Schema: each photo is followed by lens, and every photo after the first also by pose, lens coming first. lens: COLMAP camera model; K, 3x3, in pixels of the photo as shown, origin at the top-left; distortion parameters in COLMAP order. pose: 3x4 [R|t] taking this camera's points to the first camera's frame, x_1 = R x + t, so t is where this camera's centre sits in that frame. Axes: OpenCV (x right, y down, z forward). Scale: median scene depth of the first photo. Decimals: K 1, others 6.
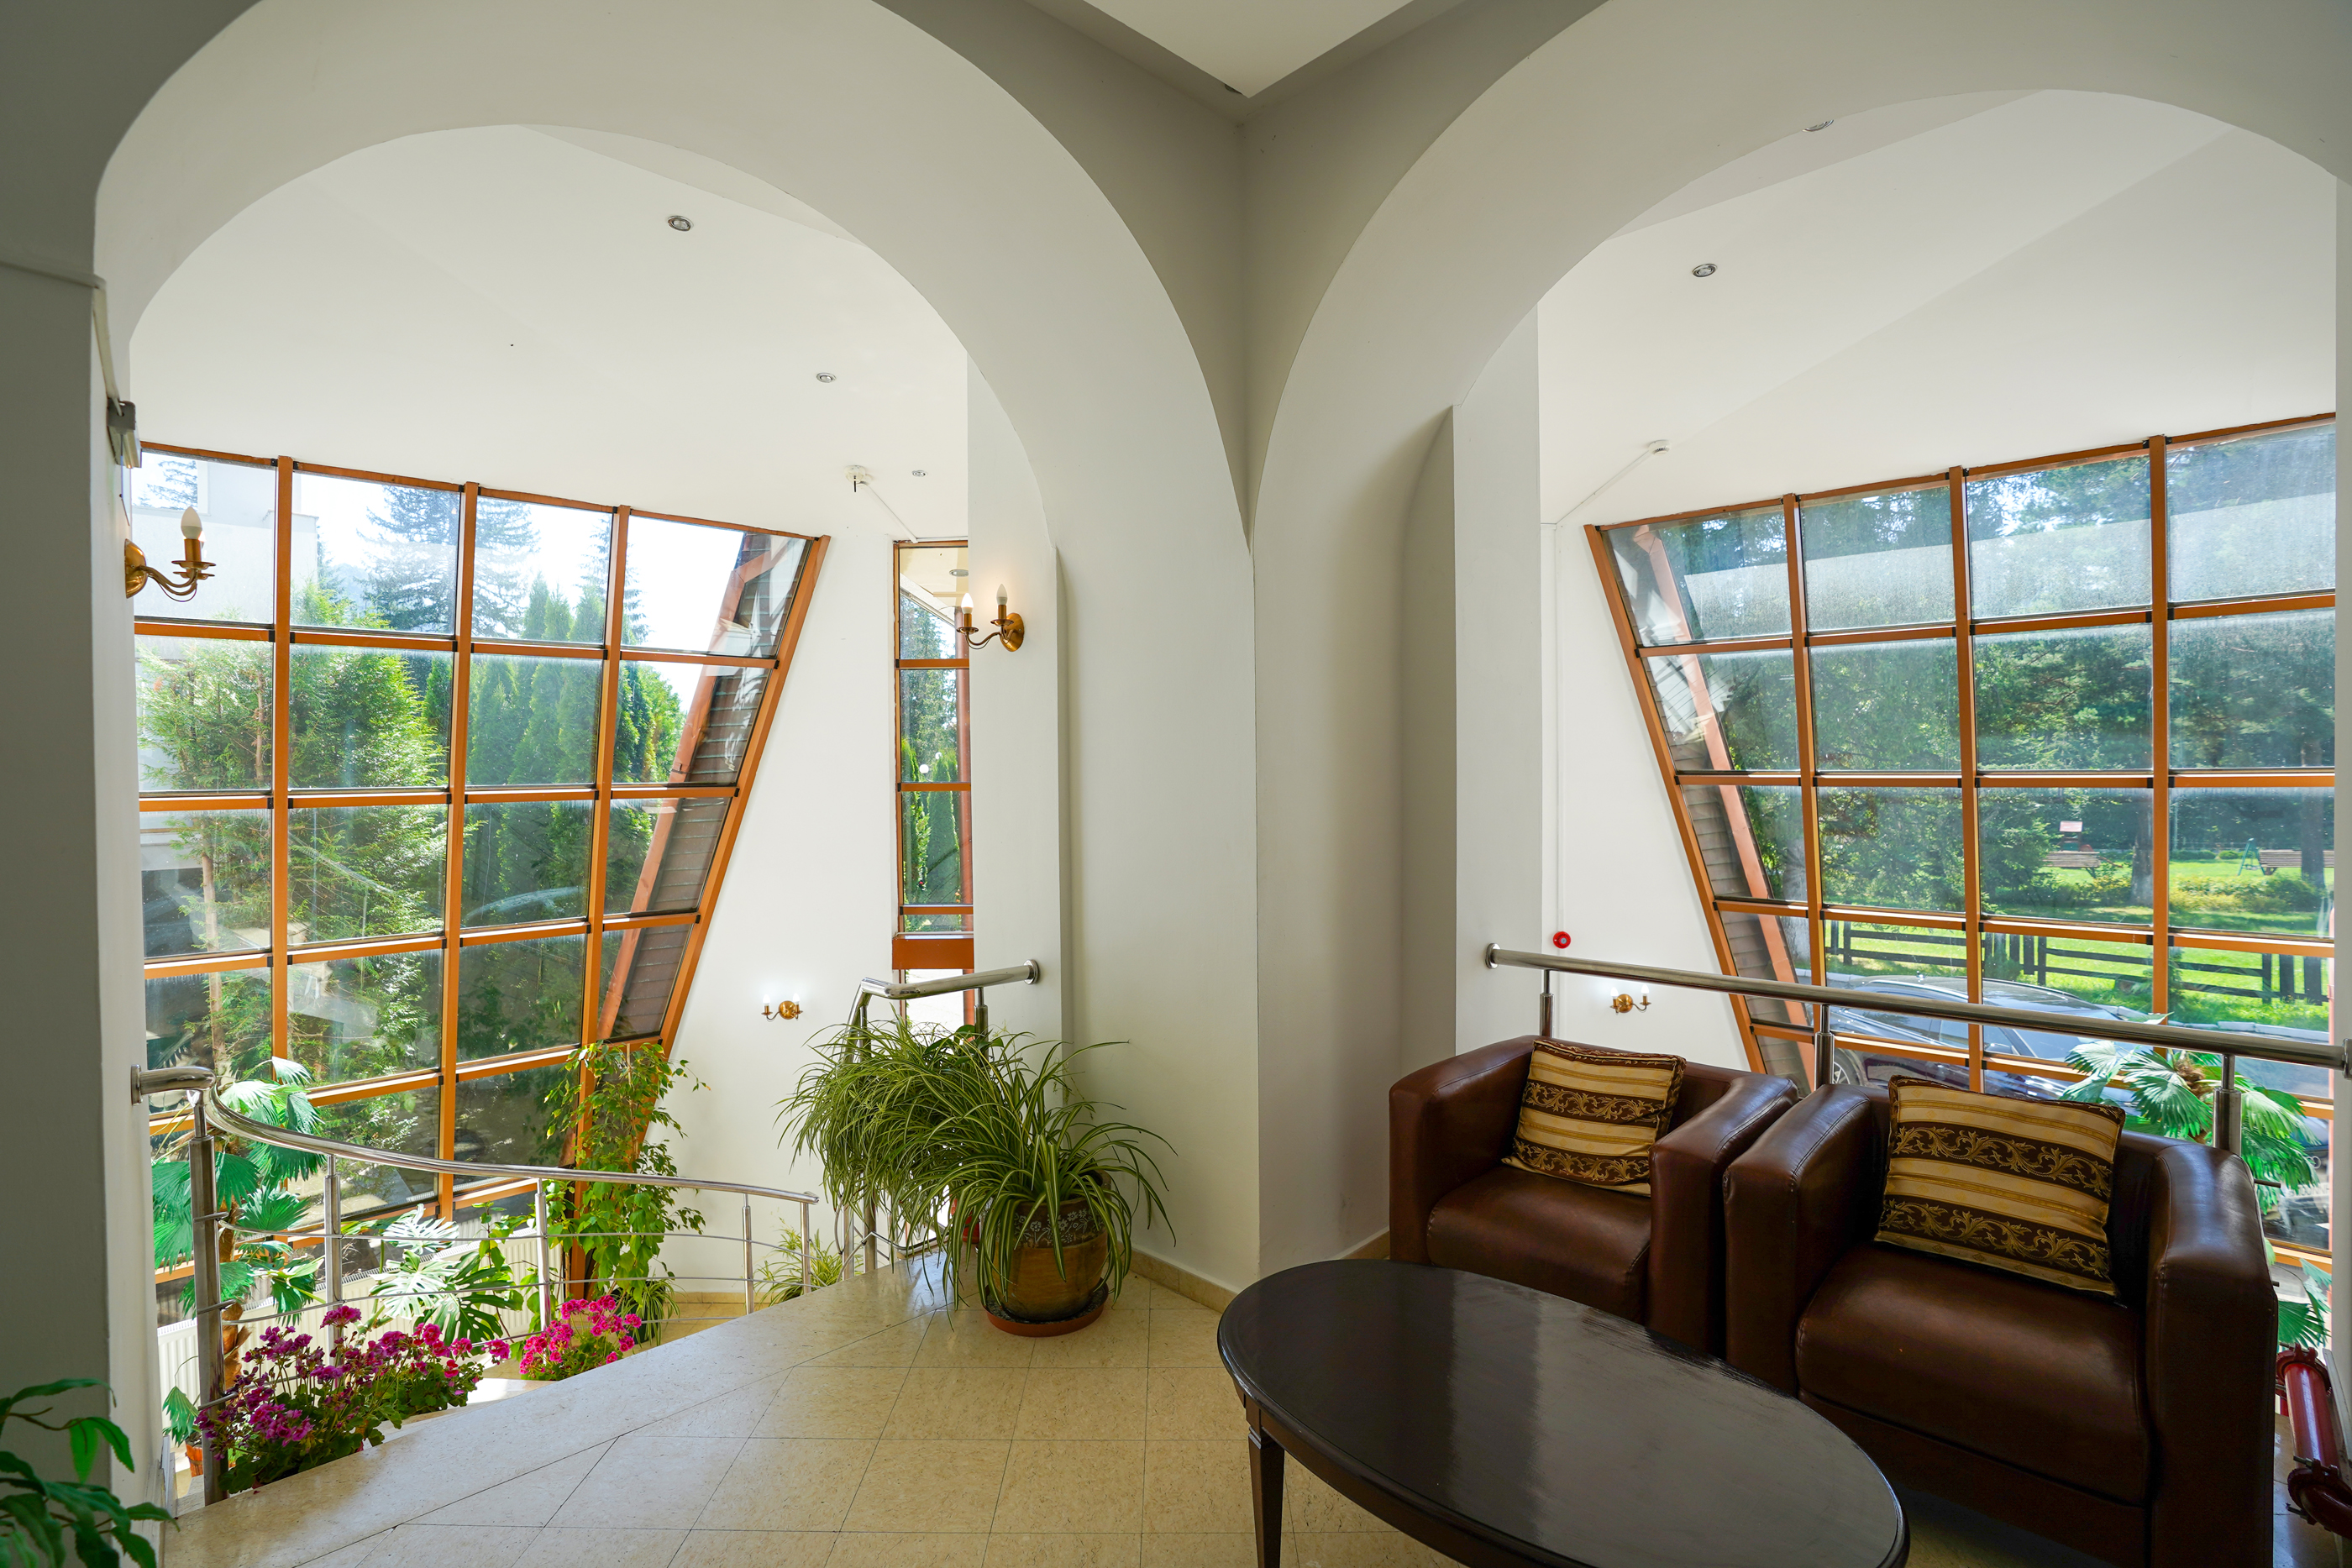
lens RADIAL K [[1088.2, 0, 1169.8], [0, 1088.2, 796.2], [0, 0, 1]] dist [-0.067875, 0.031093]
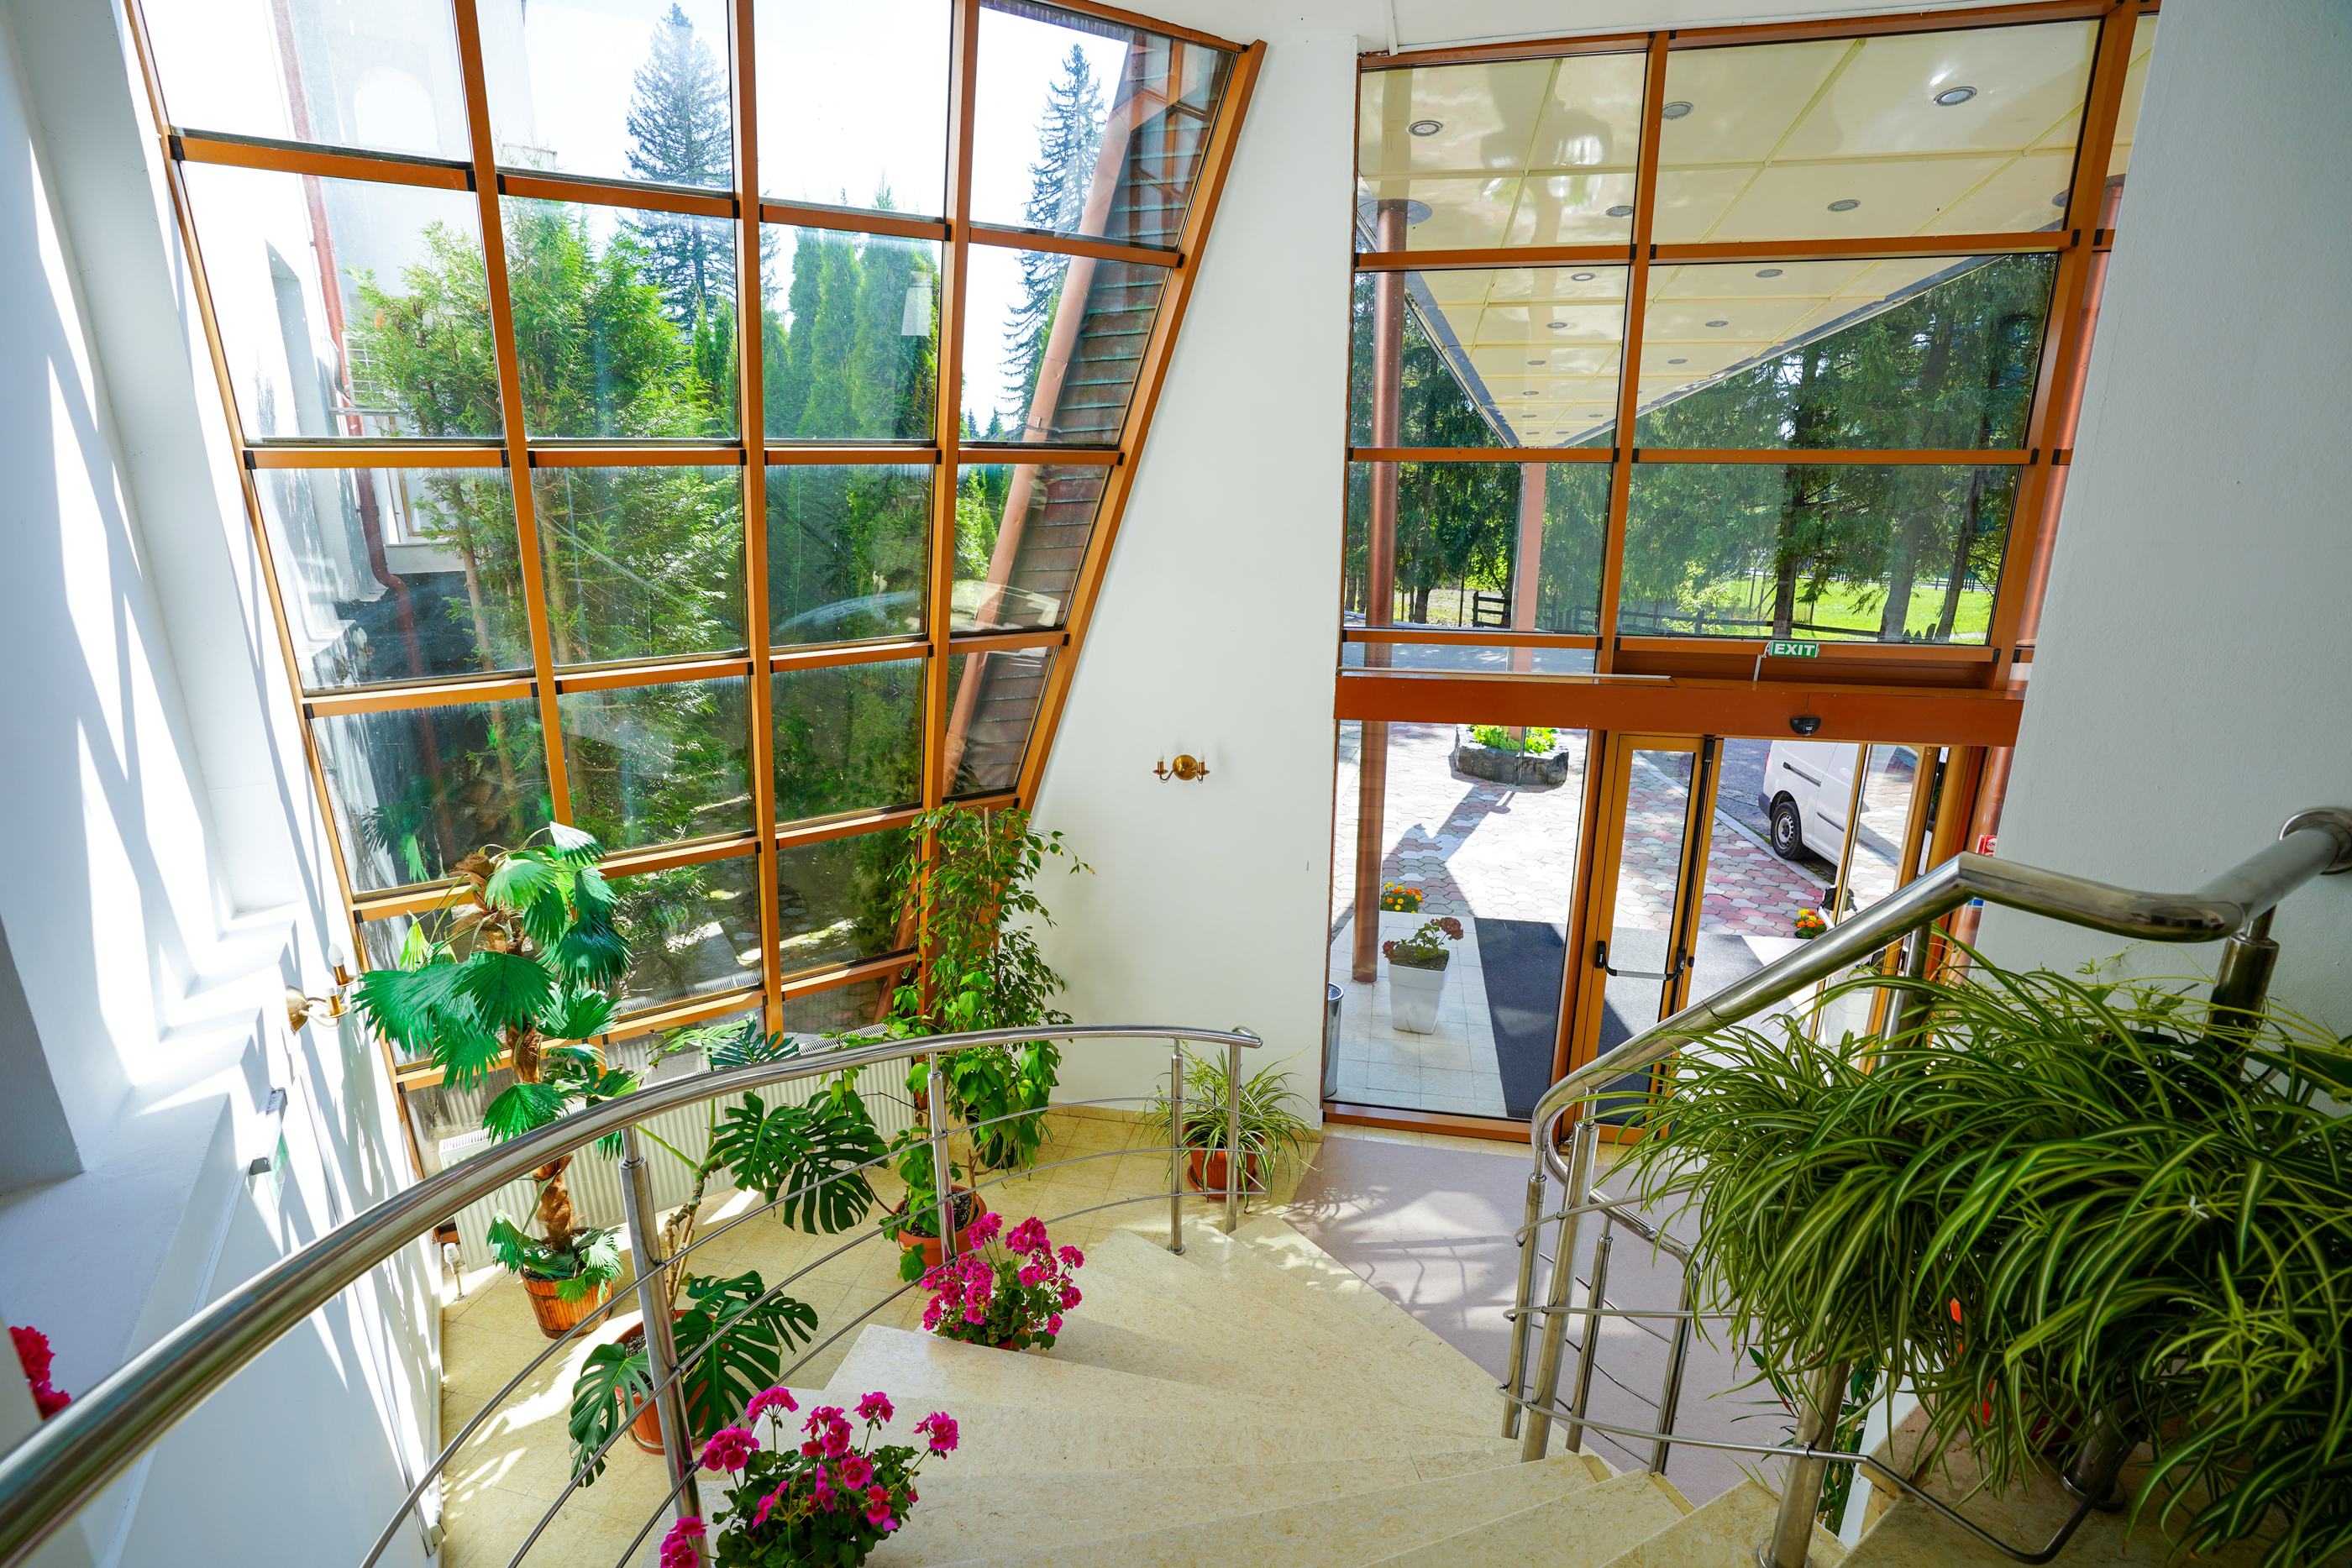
lens RADIAL K [[1088.2, 0, 1169.8], [0, 1088.2, 796.2], [0, 0, 1]] dist [-0.067875, 0.031093]
pose [[0.978979, 0.059971, -0.194947, -0.224395], [-0.009033, 0.967607, 0.252300, 0.030809], [0.203763, -0.245236, 0.947808, 0.298229]]
